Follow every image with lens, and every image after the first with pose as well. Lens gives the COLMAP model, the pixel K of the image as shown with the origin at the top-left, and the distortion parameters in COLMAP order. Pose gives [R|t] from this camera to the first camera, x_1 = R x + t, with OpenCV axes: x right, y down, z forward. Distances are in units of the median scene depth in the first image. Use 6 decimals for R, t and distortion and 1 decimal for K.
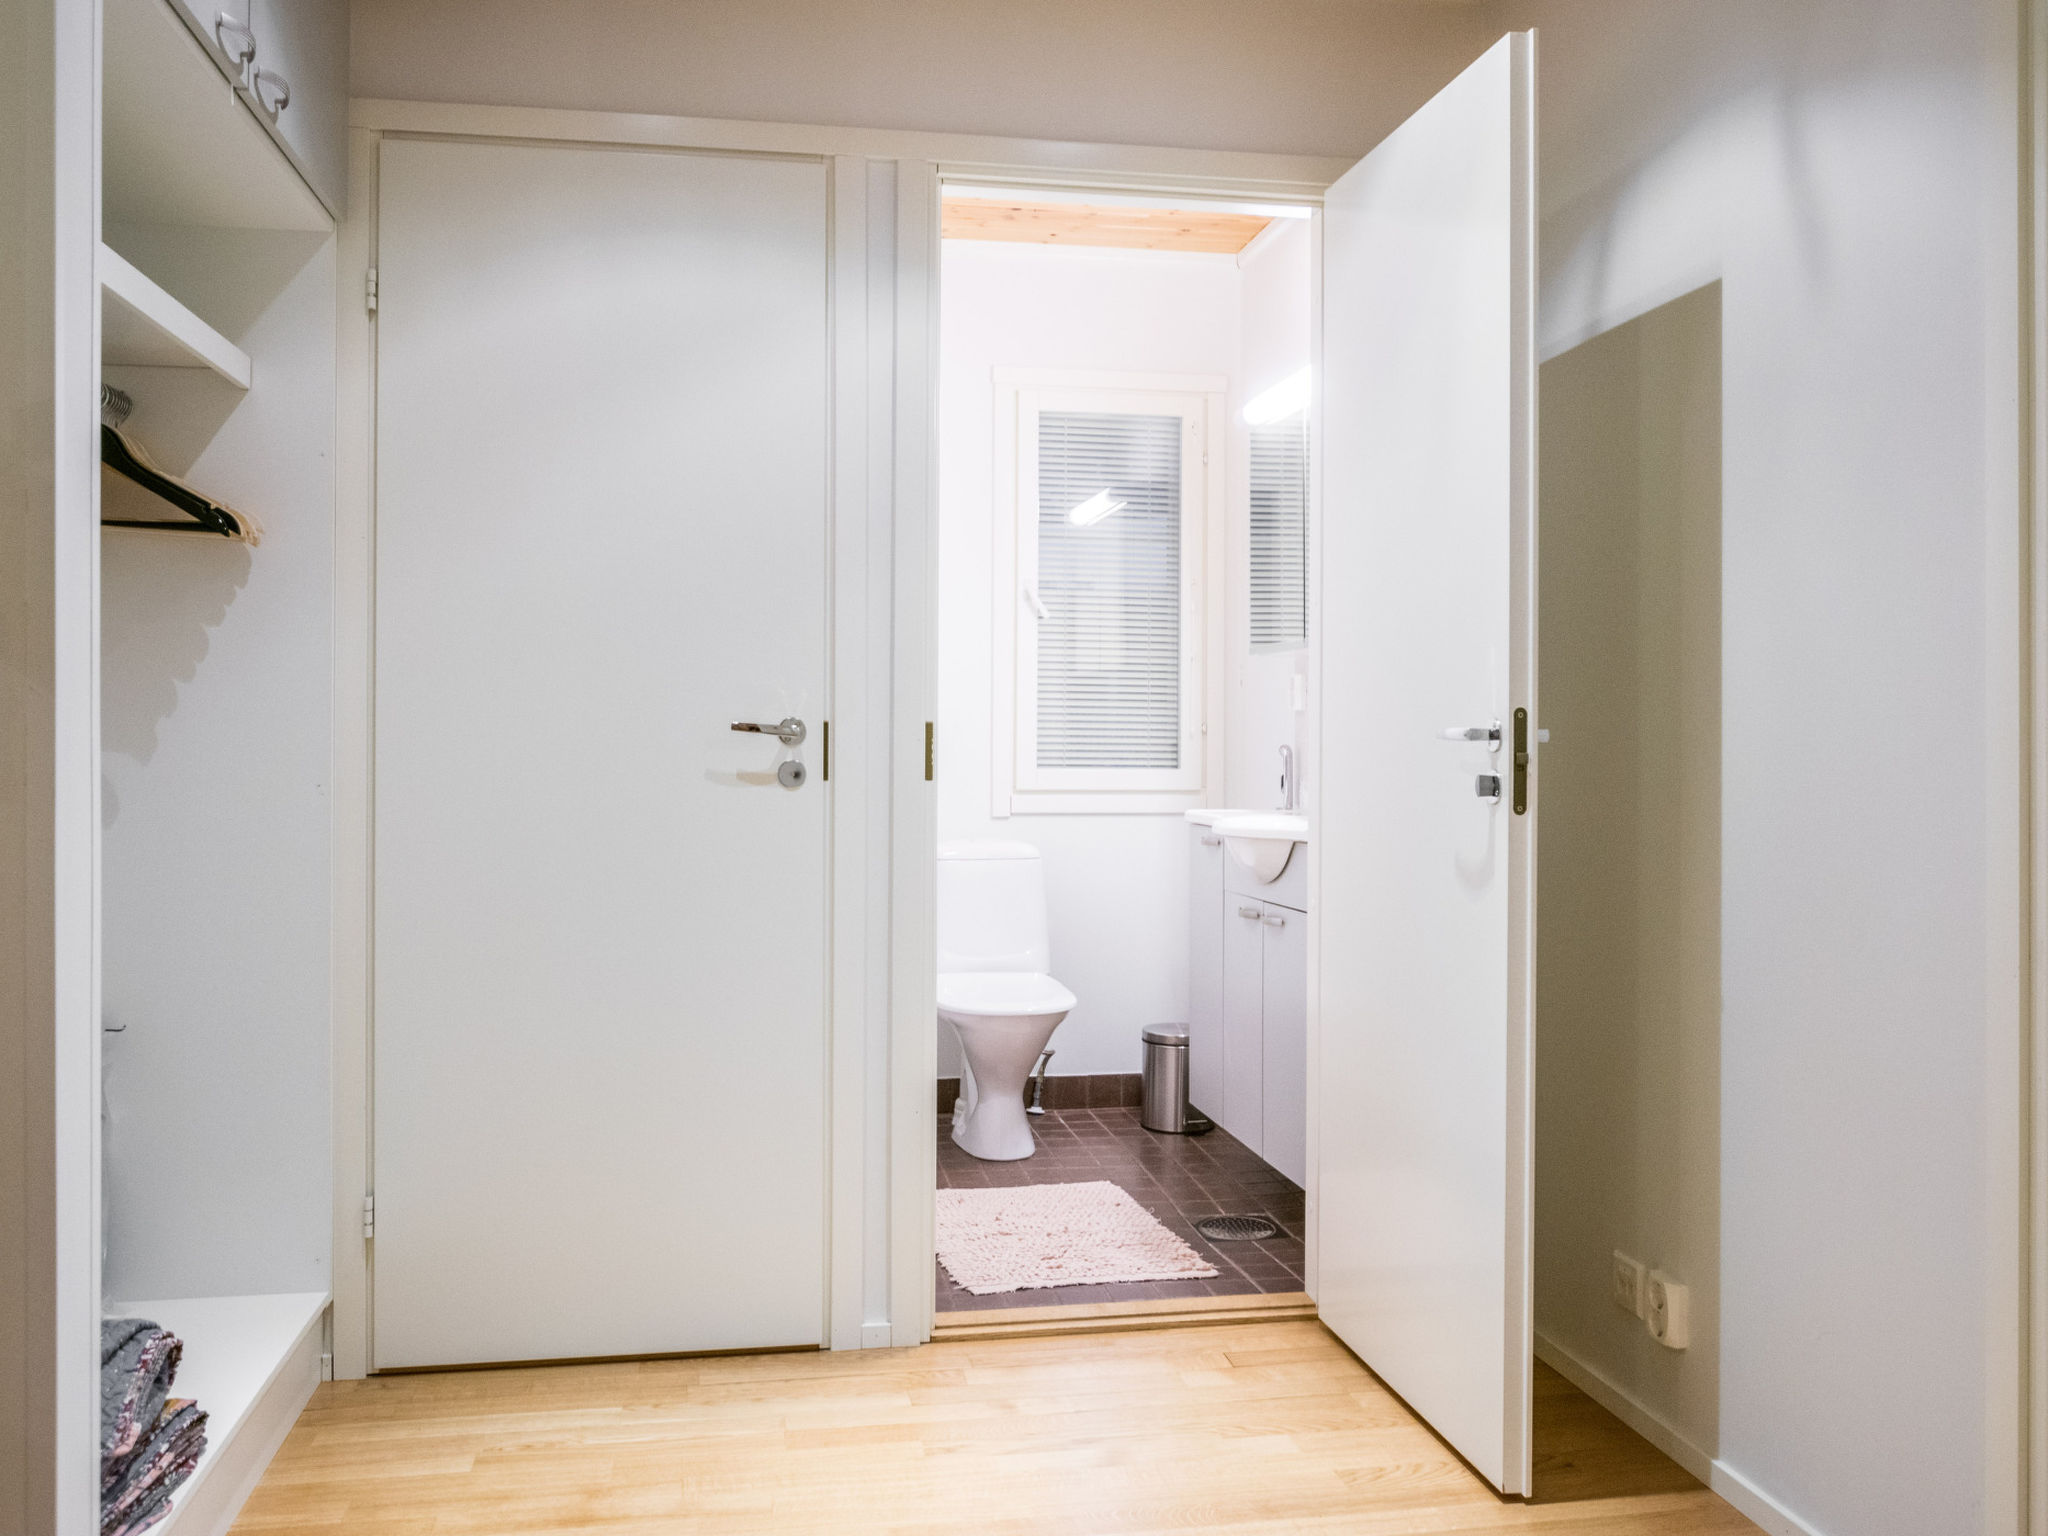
lens RADIAL K [[1507.4, 0, 1018.1], [0, 1507.4, 760.4], [0, 0, 1]] dist [-0.000607, 0.000009]
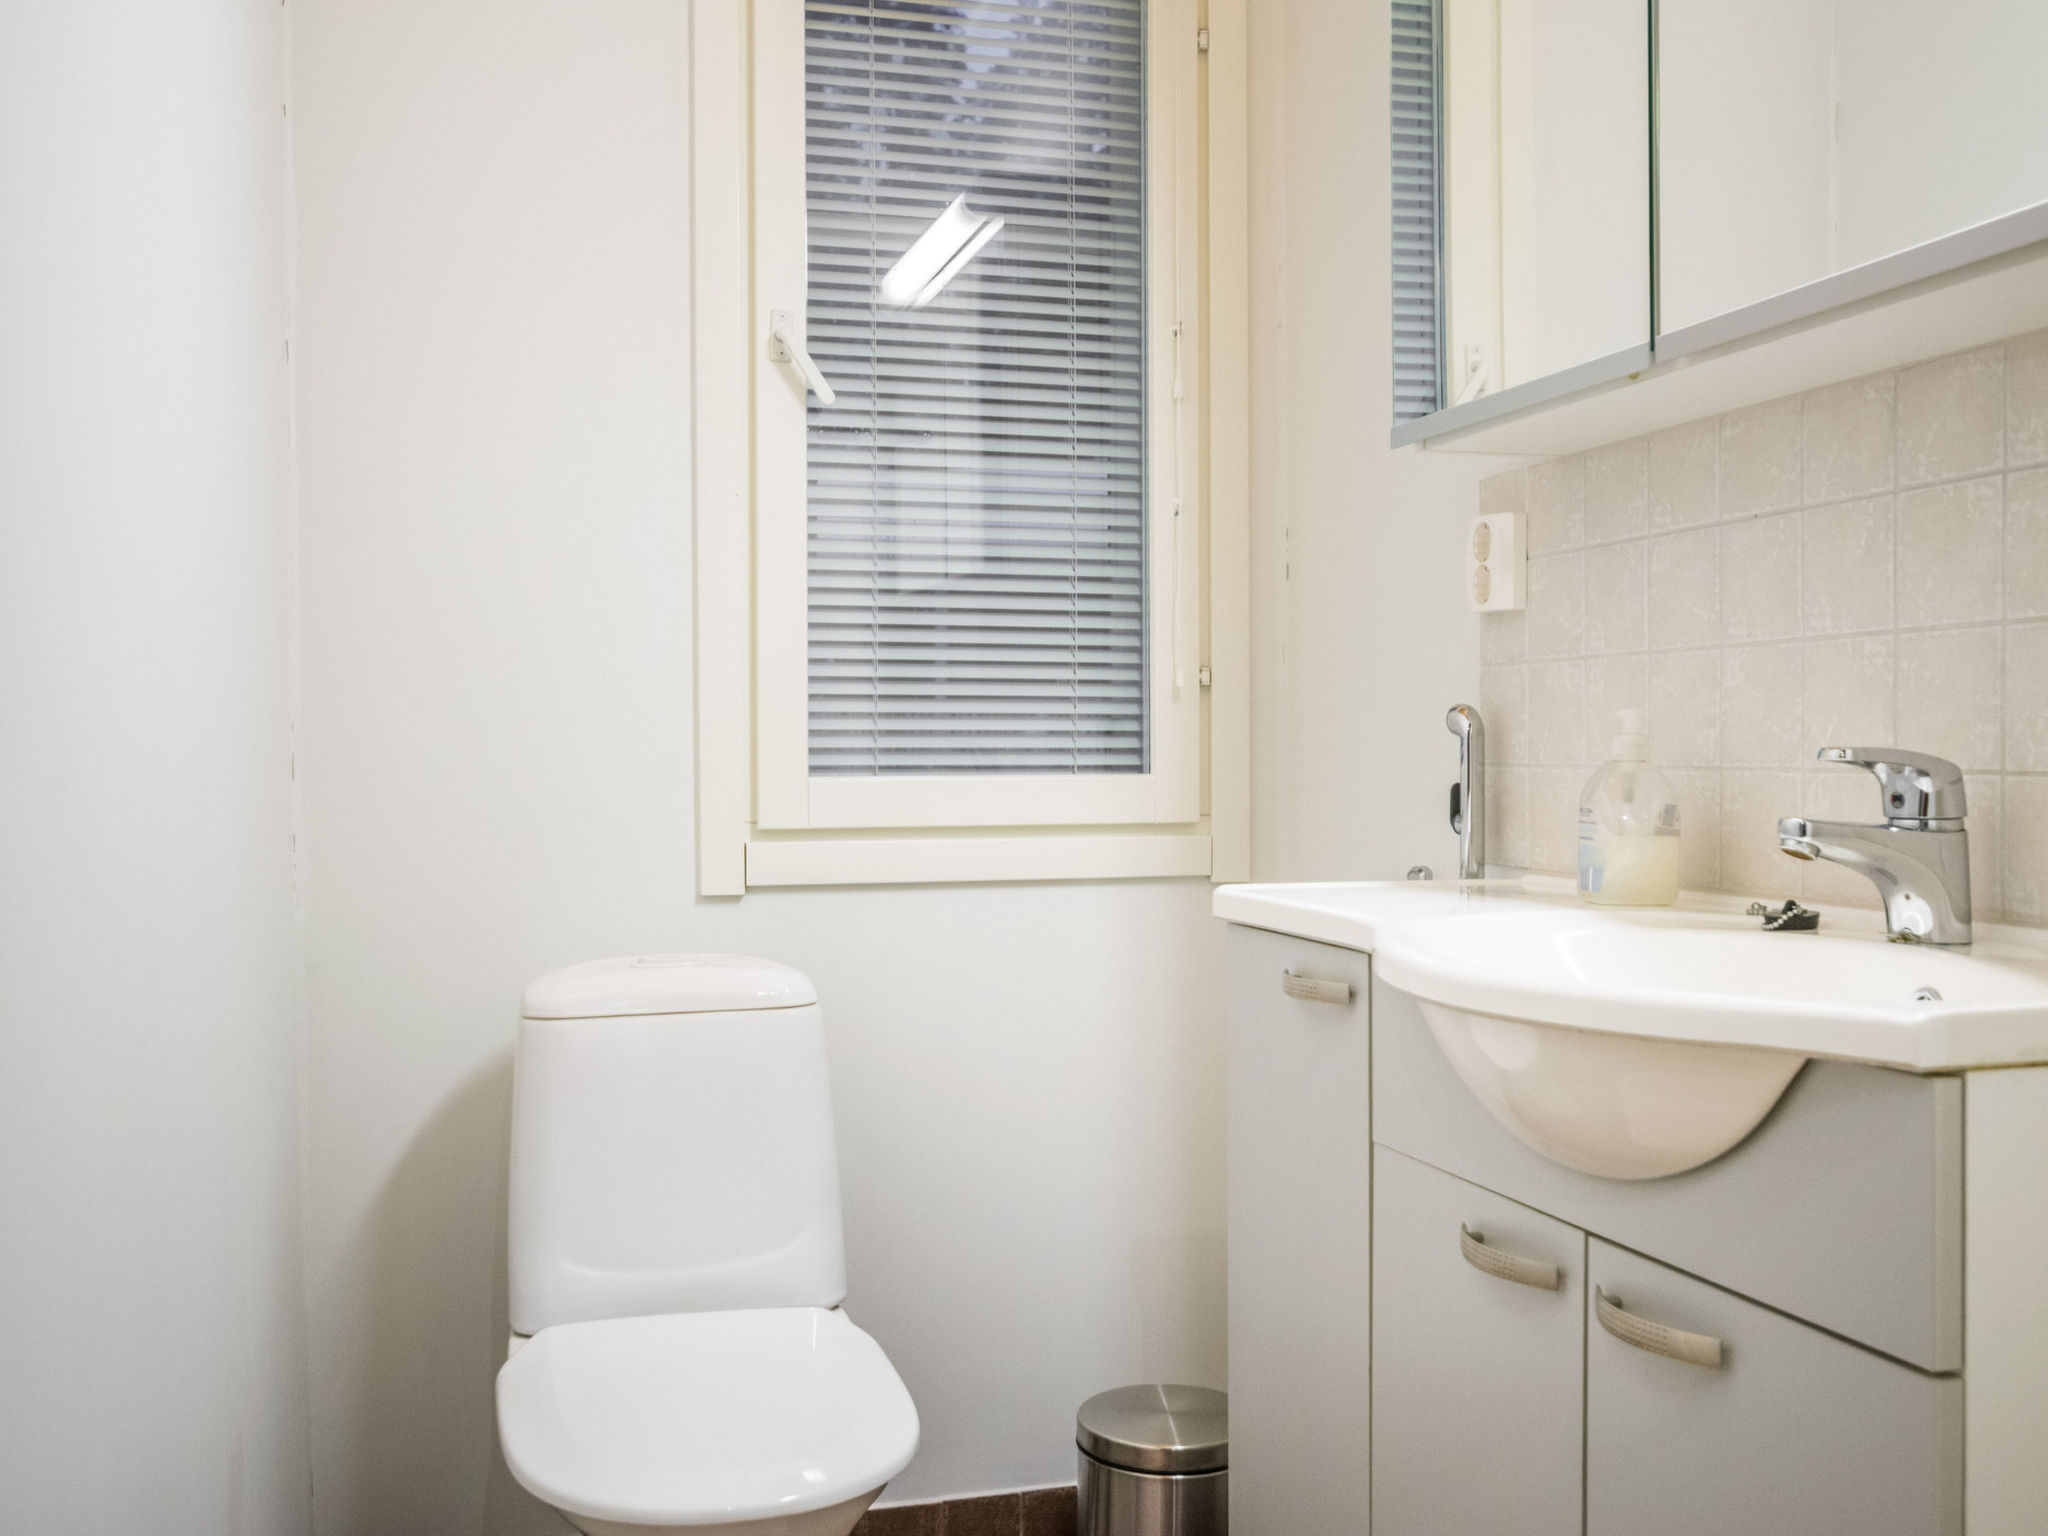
lens RADIAL K [[1862.5, 0, 1017.3], [0, 1862.5, 759.0], [0, 0, 1]] dist [0.002545, 0.000000]
pose [[0.994584, -0.009944, 0.103463, 0.016486], [0.010465, 0.999935, -0.004502, 0.003670], [-0.103411, 0.005560, 0.994623, 0.490418]]
